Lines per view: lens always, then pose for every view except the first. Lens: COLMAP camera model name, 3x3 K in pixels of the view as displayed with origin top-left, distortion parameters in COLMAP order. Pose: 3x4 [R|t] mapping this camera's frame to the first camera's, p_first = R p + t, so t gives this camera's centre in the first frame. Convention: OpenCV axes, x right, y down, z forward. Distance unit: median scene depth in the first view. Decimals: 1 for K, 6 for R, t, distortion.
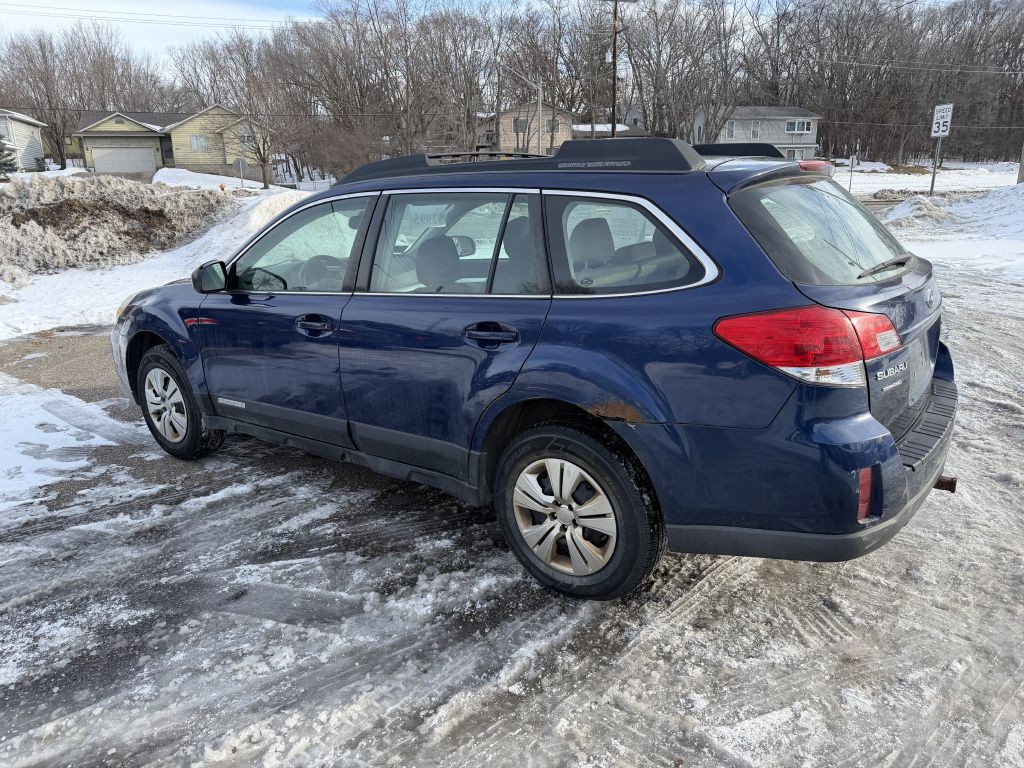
lens RADIAL K [[719.9, 0, 512.0], [0, 719.9, 384.0], [0, 0, 1]] dist [0.029482, -0.030628]
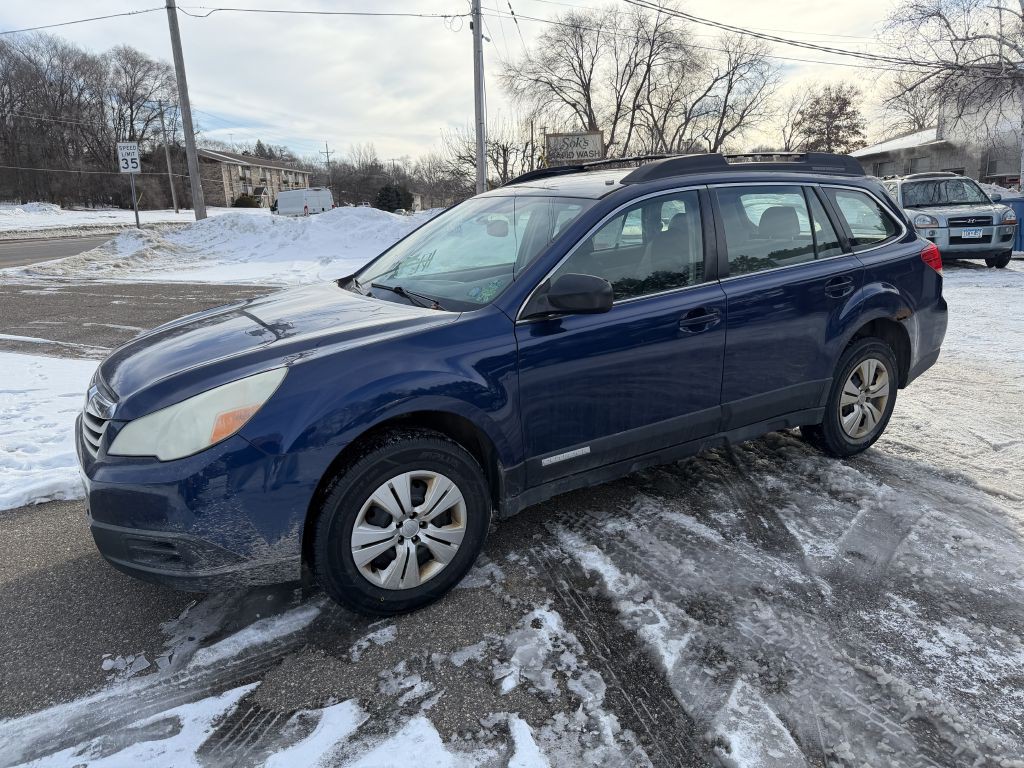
lens RADIAL K [[719.9, 0, 512.0], [0, 719.9, 384.0], [0, 0, 1]] dist [0.029482, -0.030628]
pose [[0.352131, -0.216228, 0.910631, -0.381851], [0.265318, 0.956098, 0.124429, -0.056230], [-0.897558, 0.197792, 0.394041, 0.254909]]
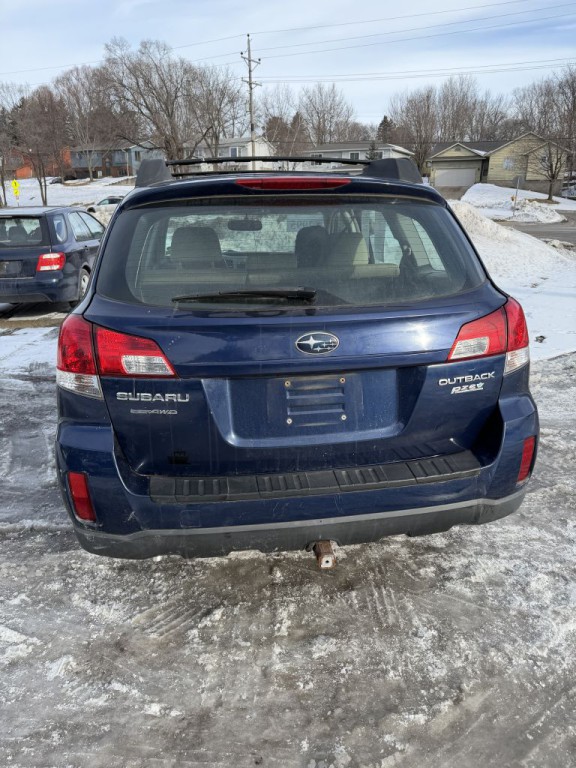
lens RADIAL K [[540.1, 0, 291.8], [0, 540.1, 391.0], [0, 0, 1]] dist [0.049502, -0.061503]
pose [[0.708390, 0.251490, -0.659497, 0.231956], [-0.201924, 0.967525, 0.152057, -0.035769], [0.676321, 0.025453, 0.736167, 0.118525]]
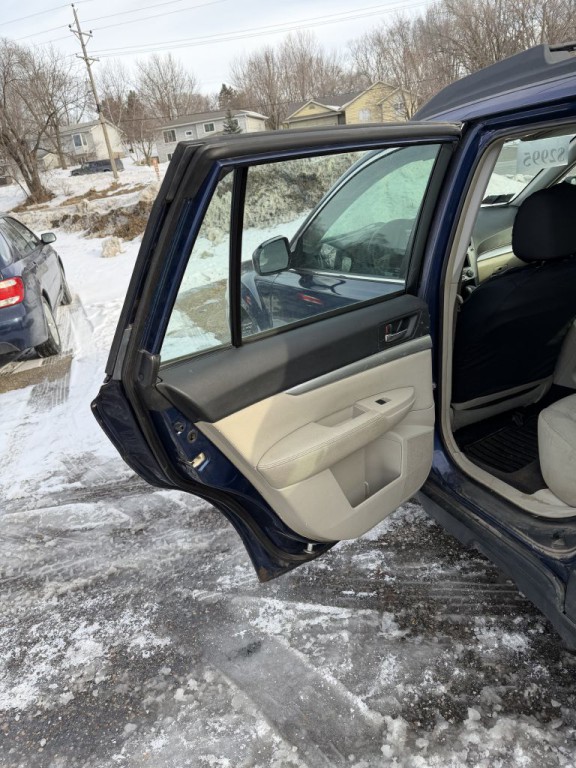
lens RADIAL K [[539.9, 0, 285.6], [0, 539.9, 390.3], [0, 0, 1]] dist [0.029482, -0.030628]
pose [[0.856408, 0.109307, -0.504596, -0.013137], [-0.025200, 0.985017, 0.170607, -0.031435], [0.515684, -0.133393, 0.846331, 0.133504]]
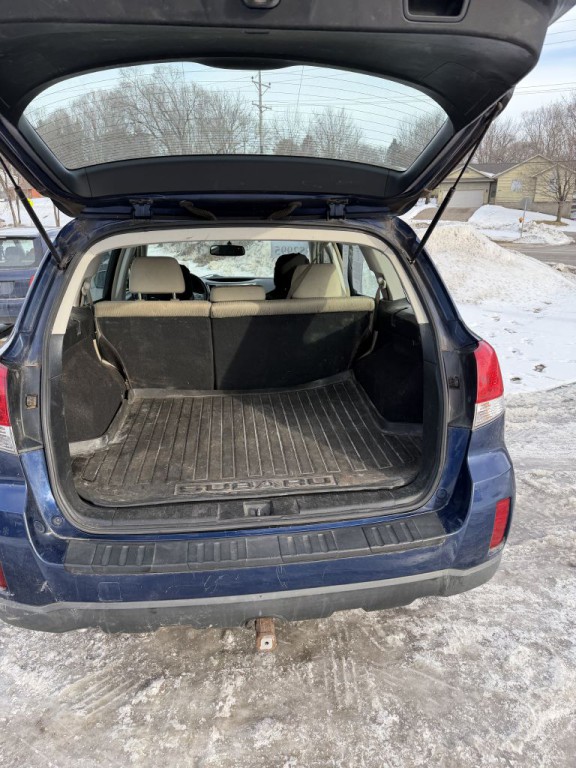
lens RADIAL K [[539.9, 0, 285.6], [0, 539.9, 390.3], [0, 0, 1]] dist [0.029482, -0.030628]
pose [[0.688077, 0.239928, -0.684825, 0.230302], [-0.212792, 0.968981, 0.125680, -0.046462], [0.693736, 0.059247, 0.717788, 0.142917]]
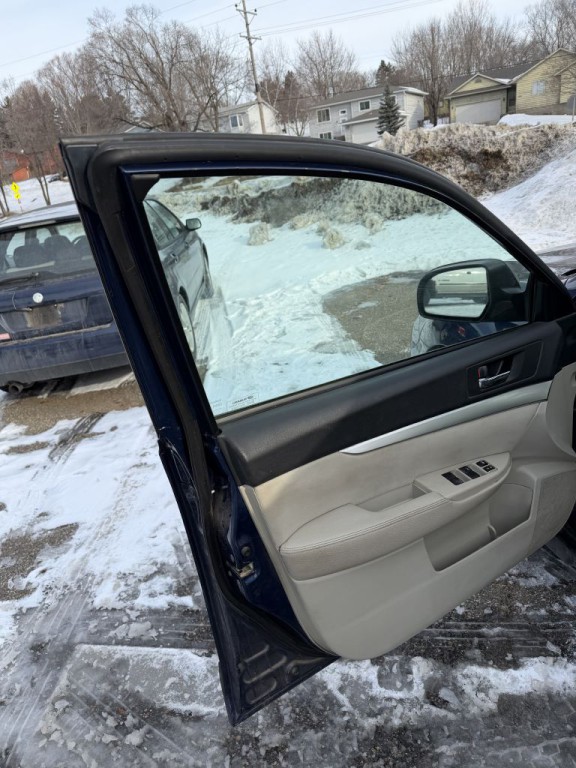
lens RADIAL K [[540.1, 0, 291.8], [0, 540.1, 391.0], [0, 0, 1]] dist [0.049502, -0.061503]
pose [[0.709975, 0.198042, -0.675807, -0.099785], [-0.071479, 0.974953, 0.210612, -0.048251], [0.700590, -0.101223, 0.706348, 0.205761]]
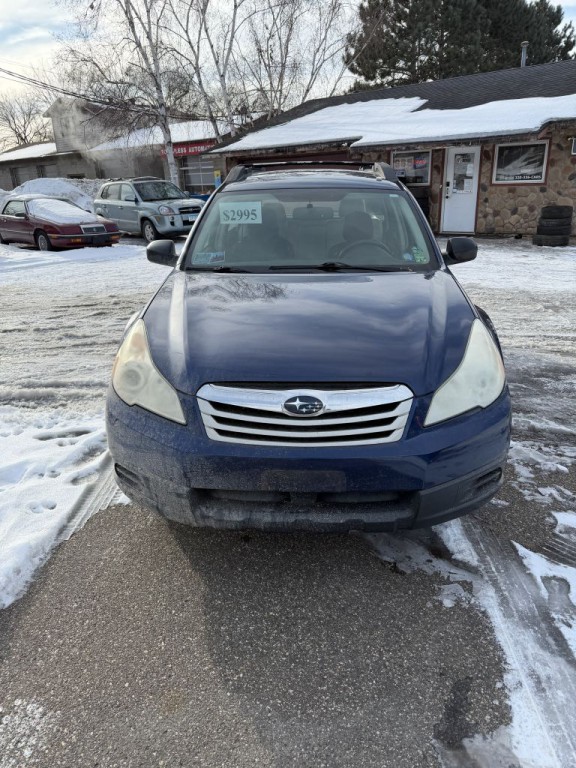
lens RADIAL K [[545.5, 0, 292.3], [0, 545.5, 375.0], [0, 0, 1]] dist [0.009399, 0.000653]
pose [[-0.562974, -0.240504, 0.790707, -0.343180], [0.251842, 0.861303, 0.441286, -0.148015], [-0.787170, 0.447566, -0.424322, 0.563577]]
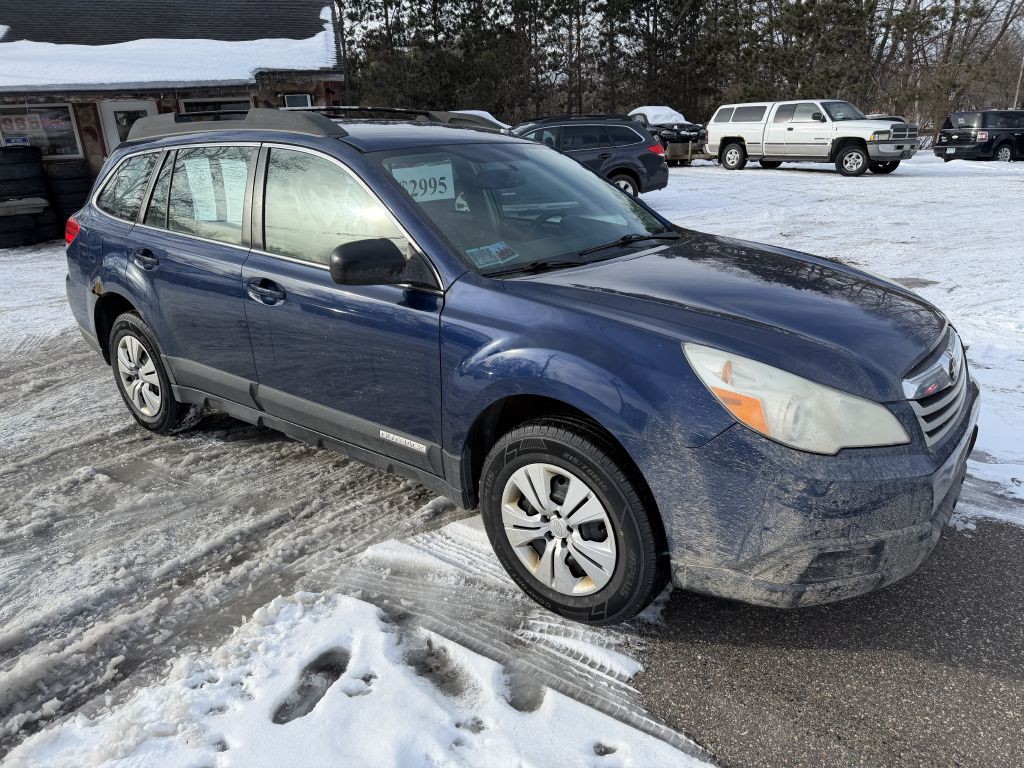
lens RADIAL K [[719.9, 0, 512.0], [0, 719.9, 384.0], [0, 0, 1]] dist [0.029482, -0.030628]
pose [[-0.997950, 0.049354, 0.040745, -0.085203], [0.063749, 0.822903, 0.564595, -0.181784], [-0.005664, 0.566035, -0.824362, 0.664221]]
